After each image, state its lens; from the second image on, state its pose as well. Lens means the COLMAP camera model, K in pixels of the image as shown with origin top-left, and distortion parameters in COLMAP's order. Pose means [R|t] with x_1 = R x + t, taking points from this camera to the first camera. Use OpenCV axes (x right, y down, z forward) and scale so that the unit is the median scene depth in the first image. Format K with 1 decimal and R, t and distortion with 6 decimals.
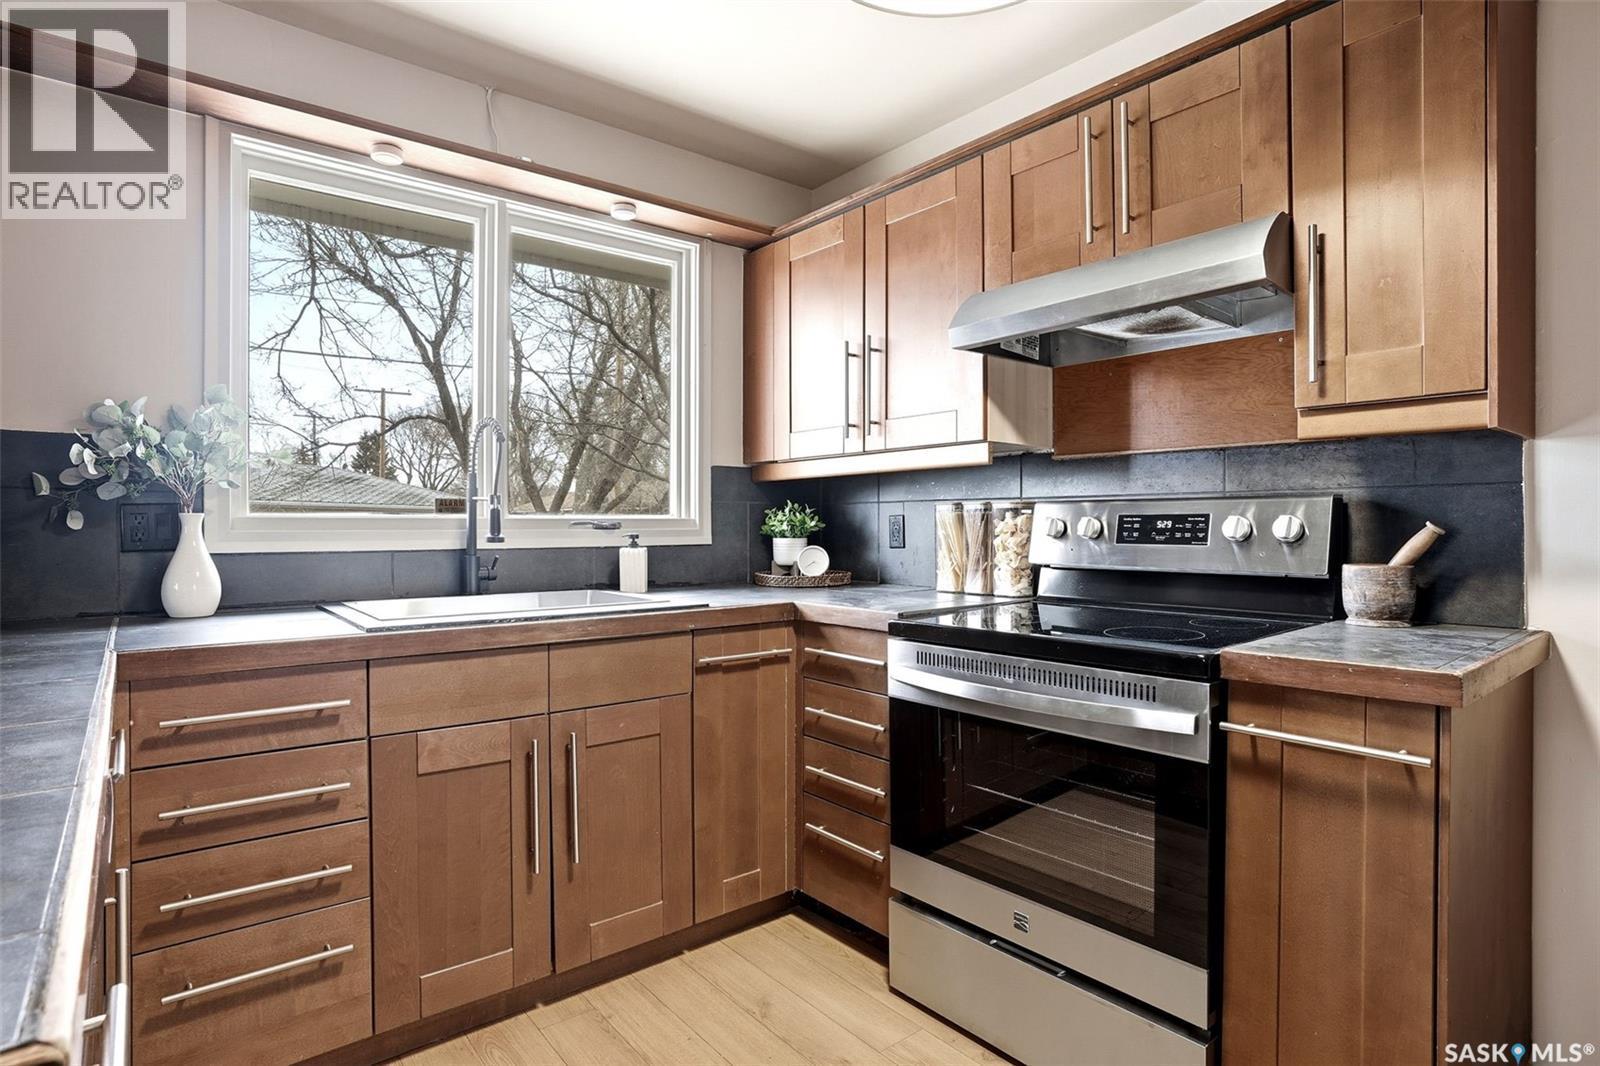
lens RADIAL K [[839.6, 0, 803.4], [0, 839.6, 528.9], [0, 0, 1]] dist [-0.022611, 0.005483]
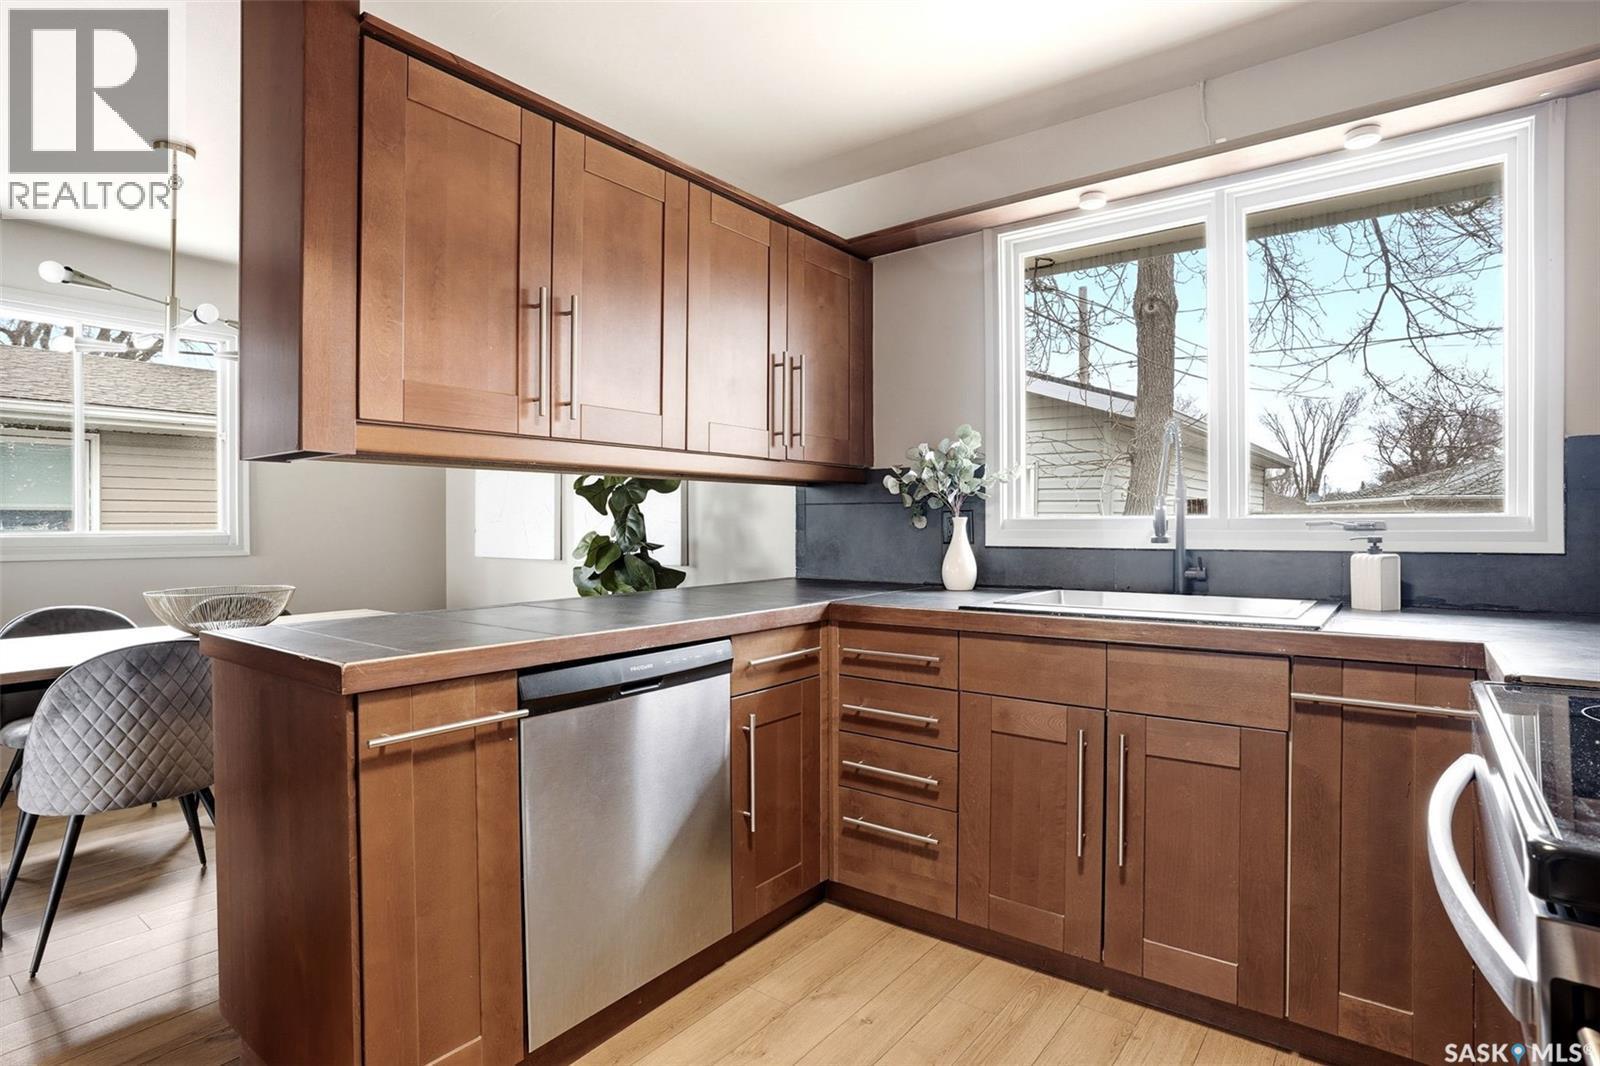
lens RADIAL K [[839.6, 0, 798.4], [0, 839.6, 525.9], [0, 0, 1]] dist [-0.022611, 0.005483]
pose [[0.241046, 0.002676, -0.970510, 0.532703], [-0.001136, 0.999996, 0.002475, -0.006608], [0.970513, 0.000506, 0.241049, 0.344285]]
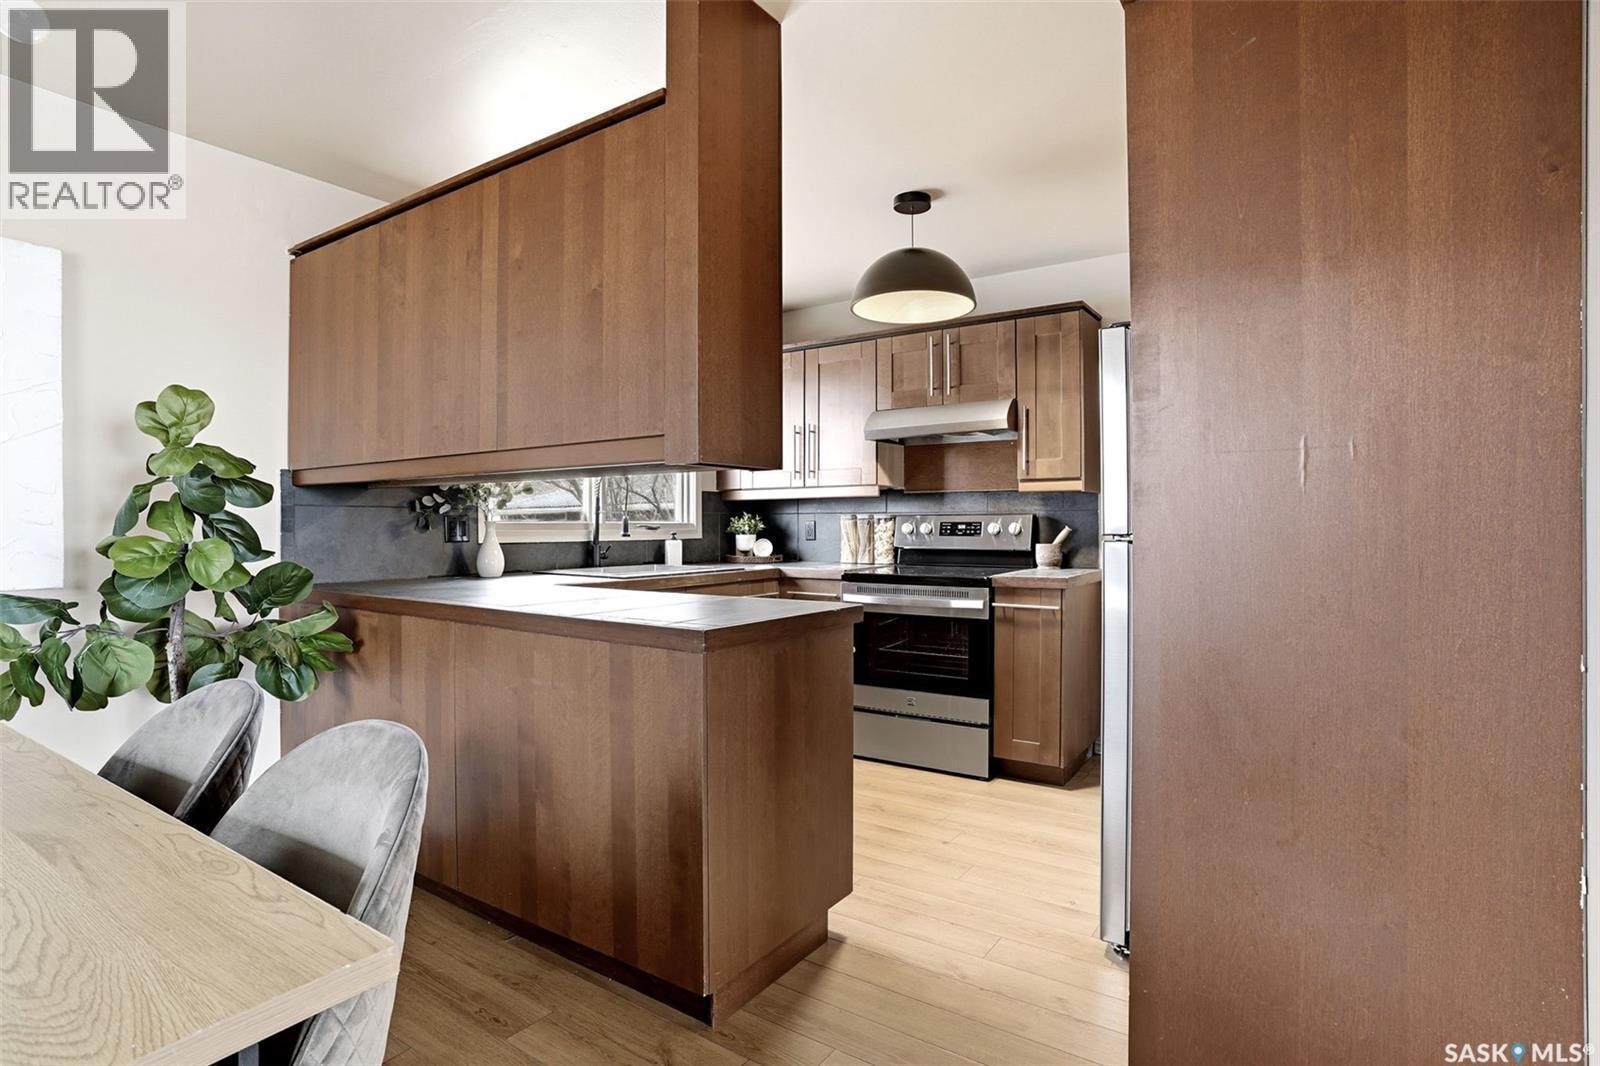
lens RADIAL K [[839.6, 0, 795.2], [0, 839.6, 527.5], [0, 0, 1]] dist [-0.022611, 0.005483]
pose [[0.962466, -0.000665, 0.271400, -0.530187], [0.001040, 0.999999, -0.001237, -0.001523], [-0.271399, 0.001473, 0.962466, -0.893523]]
